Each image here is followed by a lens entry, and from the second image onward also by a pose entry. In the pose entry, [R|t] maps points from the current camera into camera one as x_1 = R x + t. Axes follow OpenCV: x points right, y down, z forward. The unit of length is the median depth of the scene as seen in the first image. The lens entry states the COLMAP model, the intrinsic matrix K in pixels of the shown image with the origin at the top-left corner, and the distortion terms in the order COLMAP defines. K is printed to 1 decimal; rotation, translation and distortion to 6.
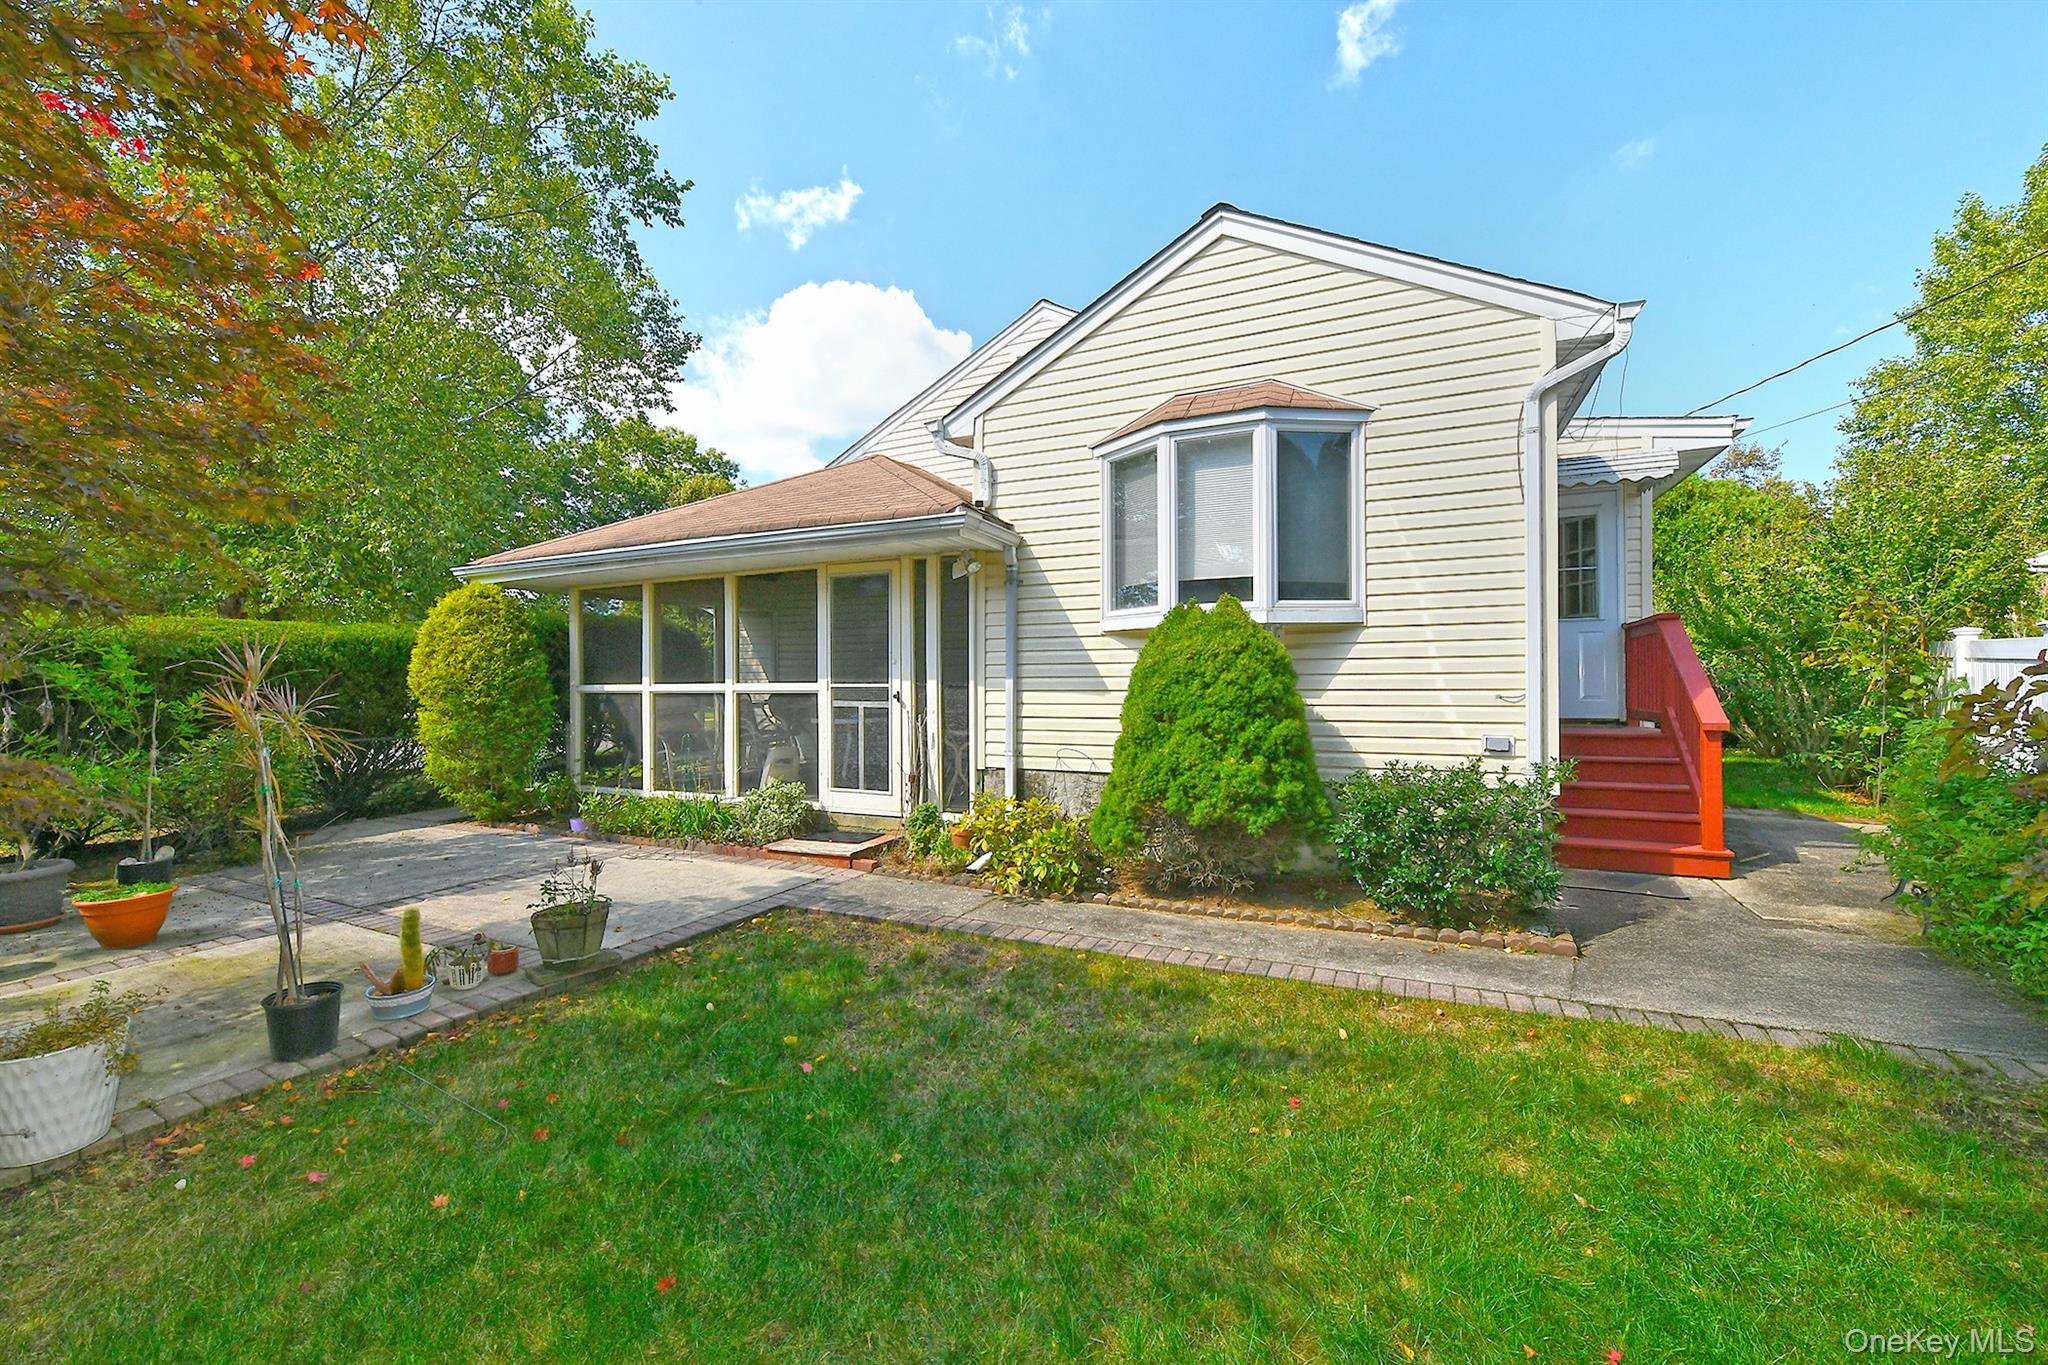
lens RADIAL K [[830.8, 0, 1024.0], [0, 830.8, 682.5], [0, 0, 1]] dist [0.020018, -0.000079]
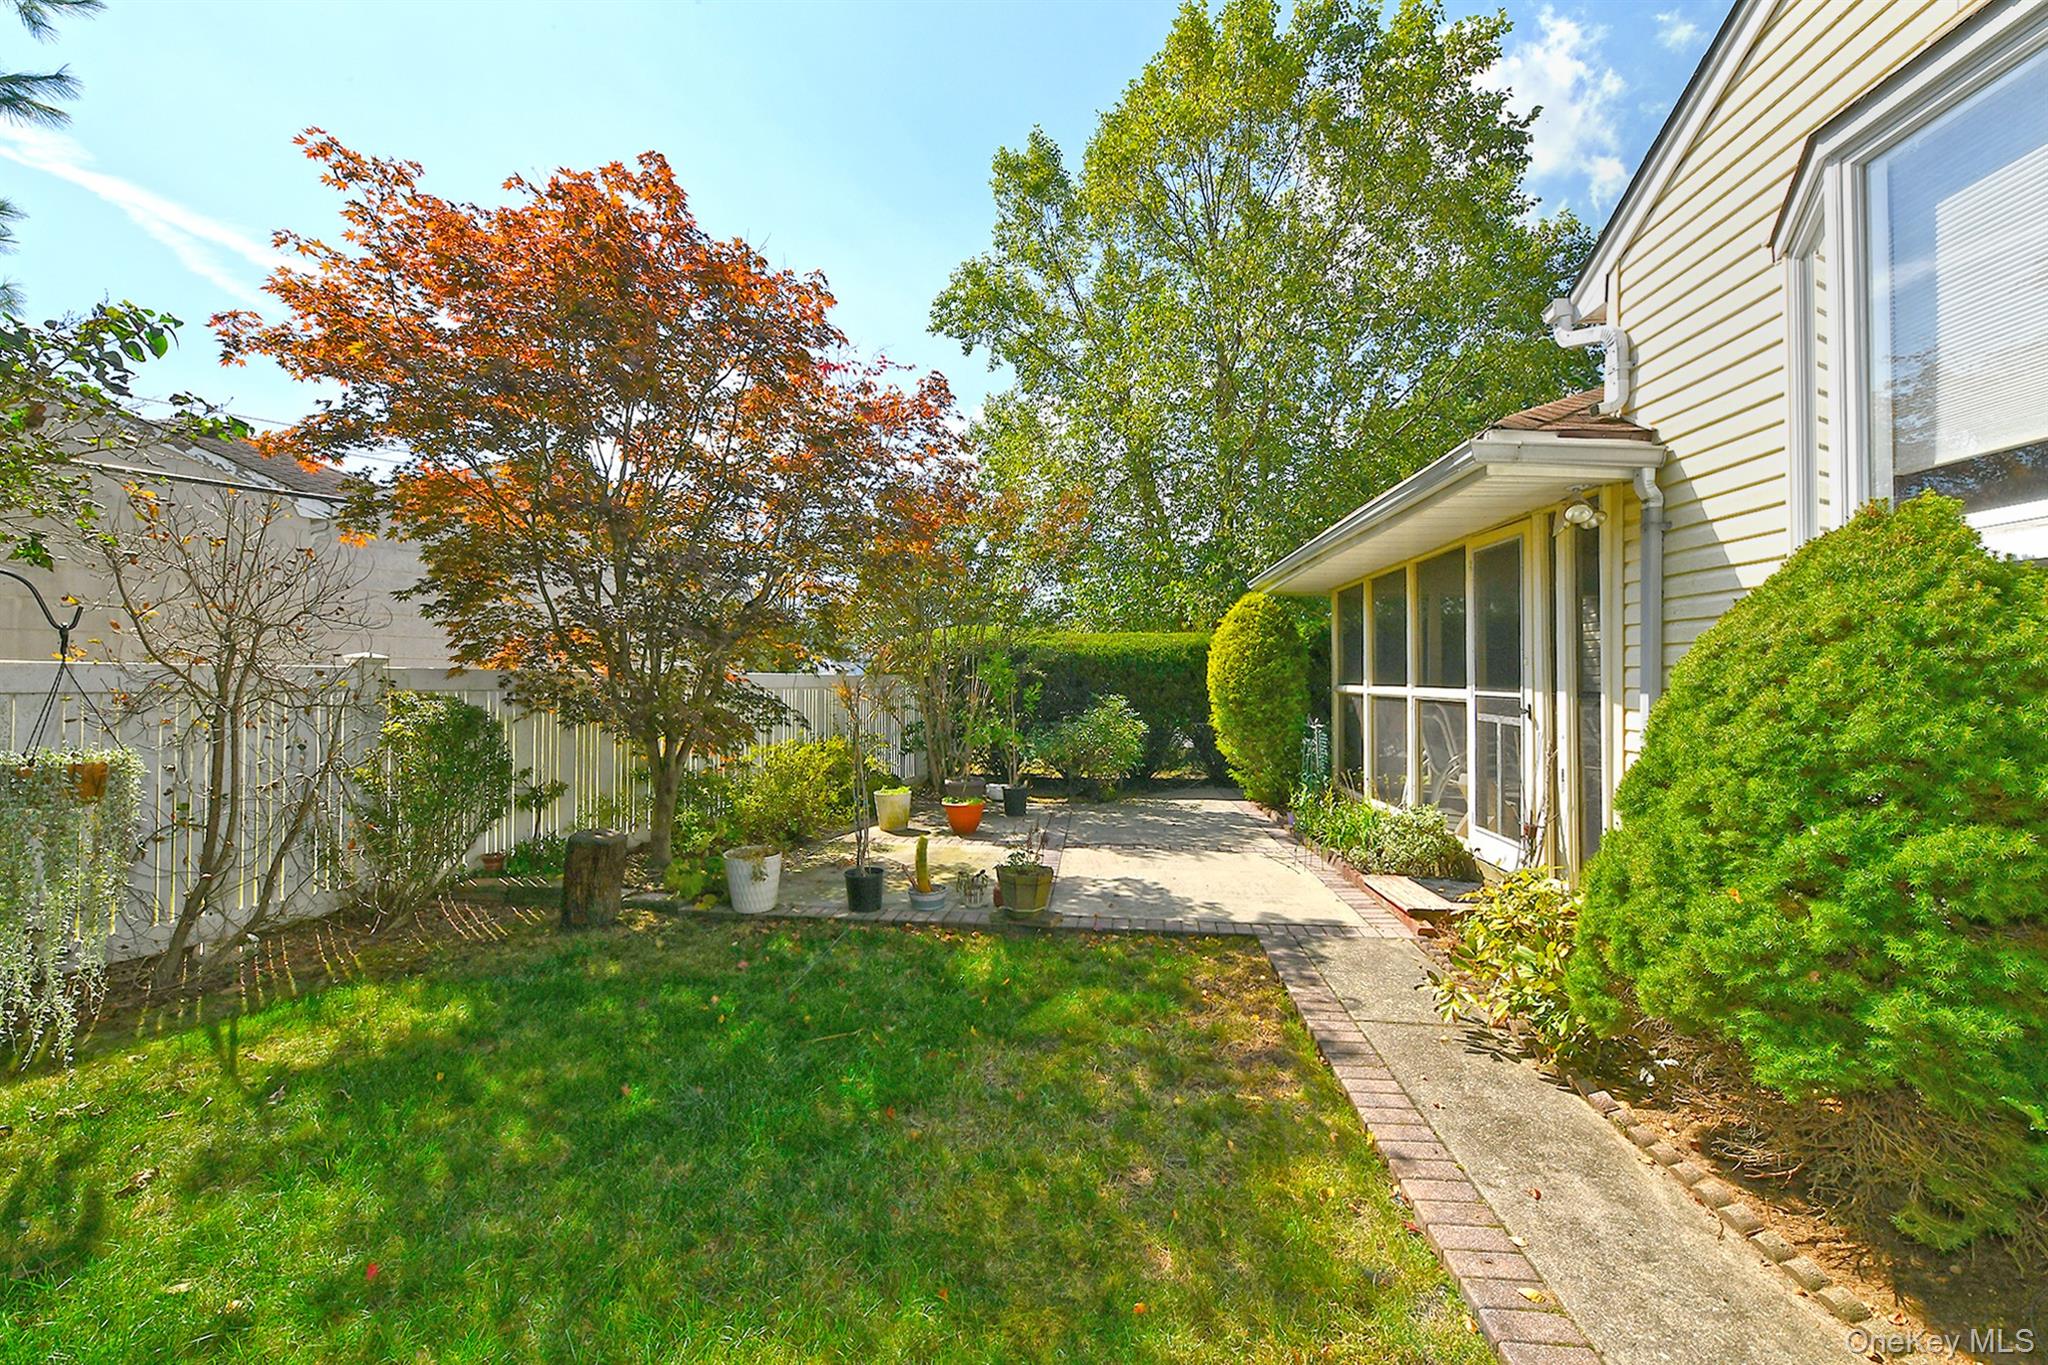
lens RADIAL K [[825.7, 0, 1024.0], [0, 825.7, 682.5], [0, 0, 1]] dist [-0.003187, -0.000593]
pose [[0.366919, 0.022308, -0.929985, 0.370993], [-0.023334, 0.999619, 0.014772, -0.009306], [0.929960, 0.016280, 0.367300, 0.374483]]
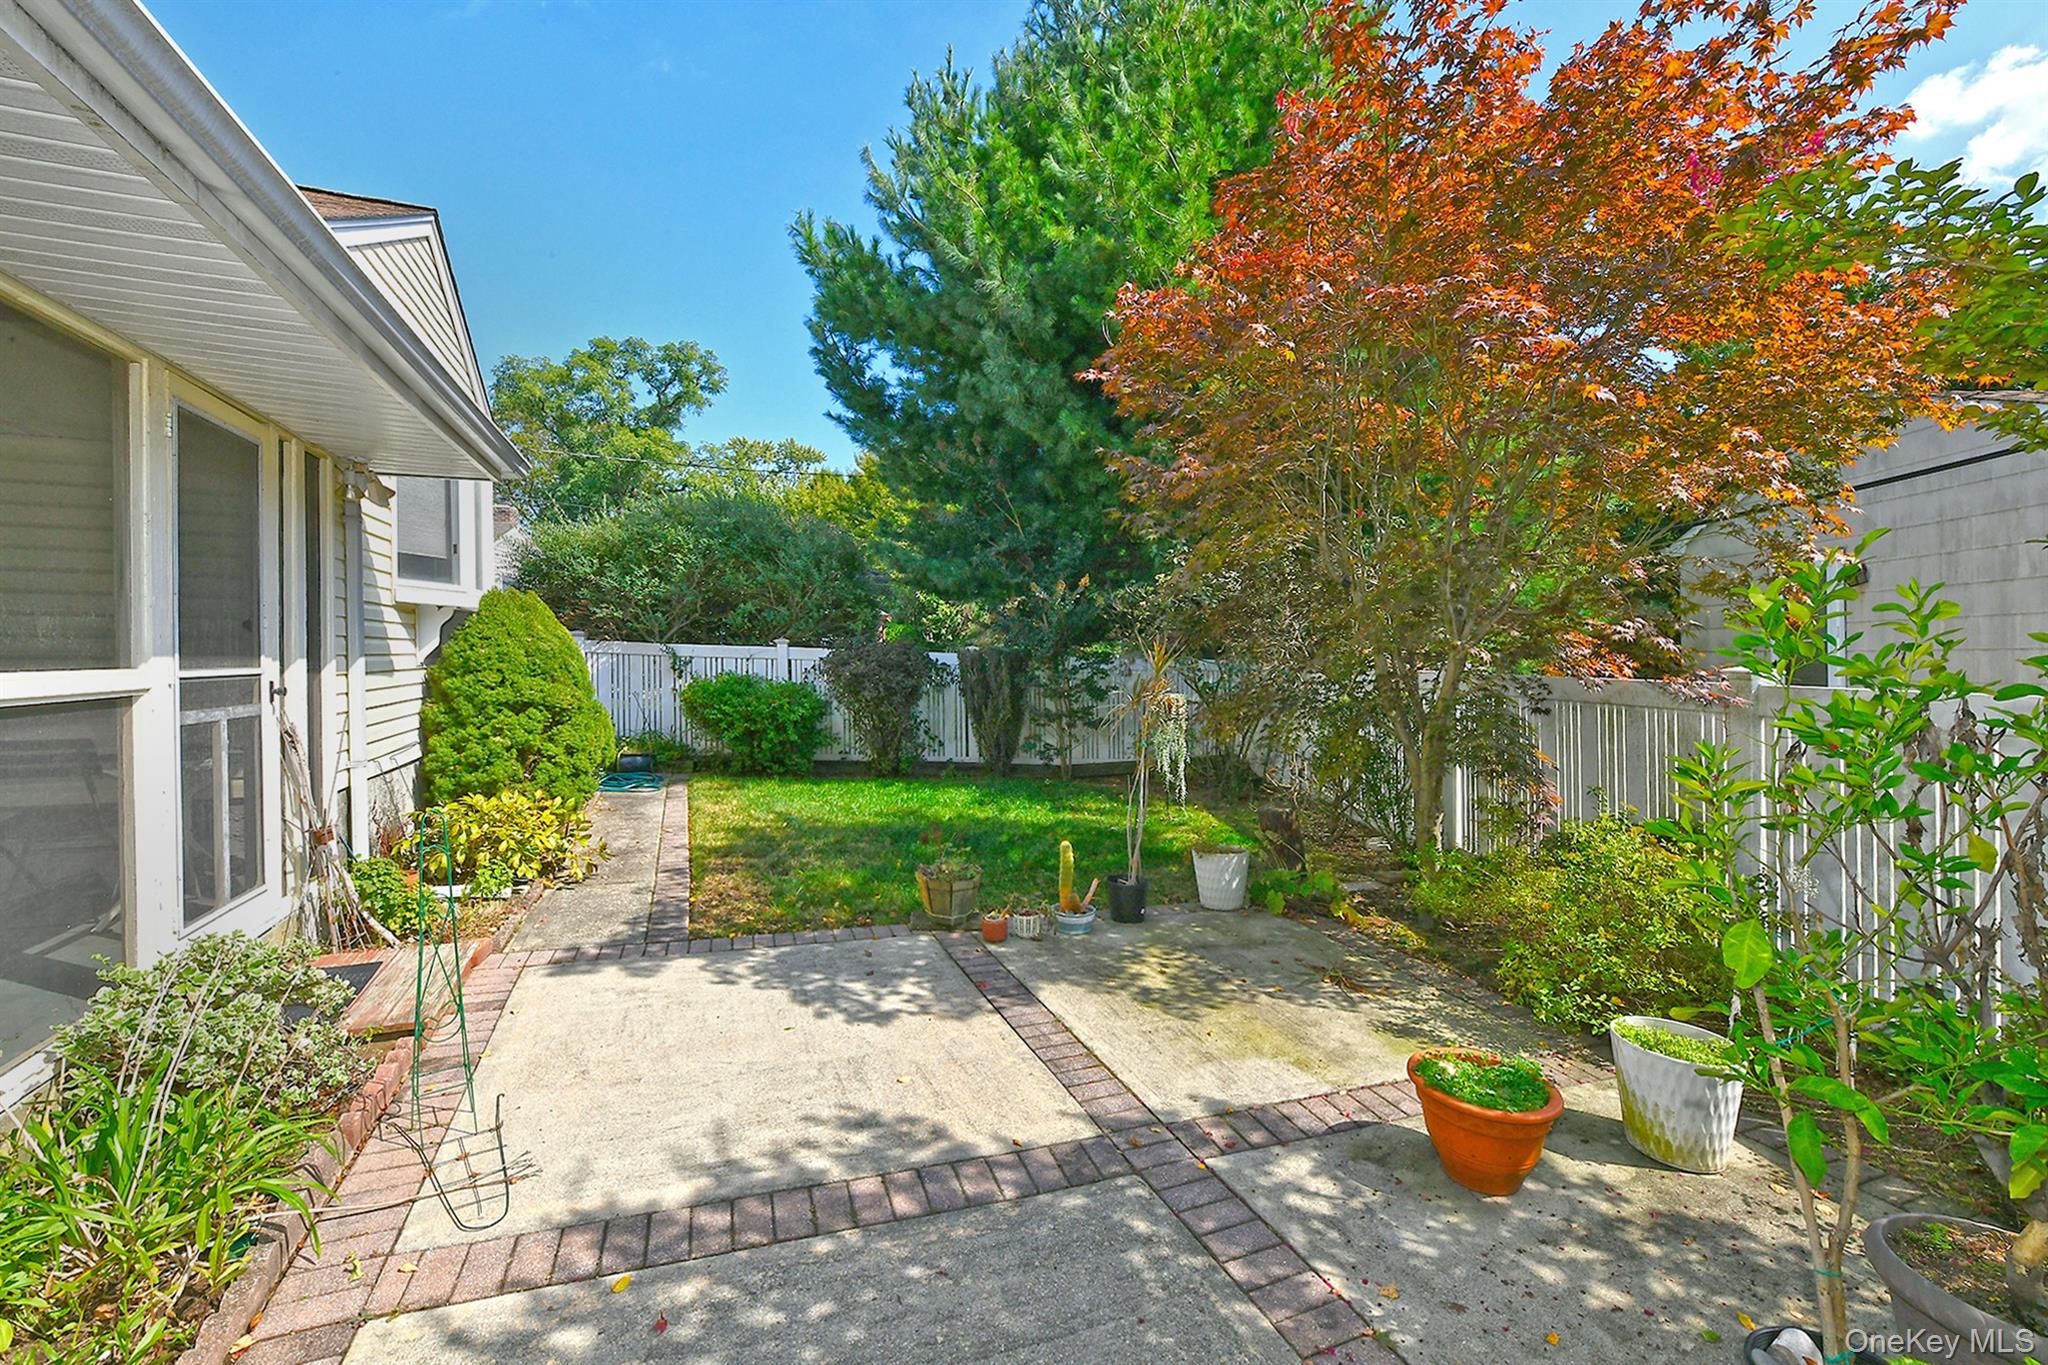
lens RADIAL K [[825.7, 0, 1024.0], [0, 825.7, 682.5], [0, 0, 1]] dist [-0.003187, -0.000593]
pose [[-0.739893, -0.020868, 0.672401, -0.884392], [0.009368, 0.999102, 0.041316, -0.005123], [-0.672659, 0.036869, -0.739033, 1.149194]]
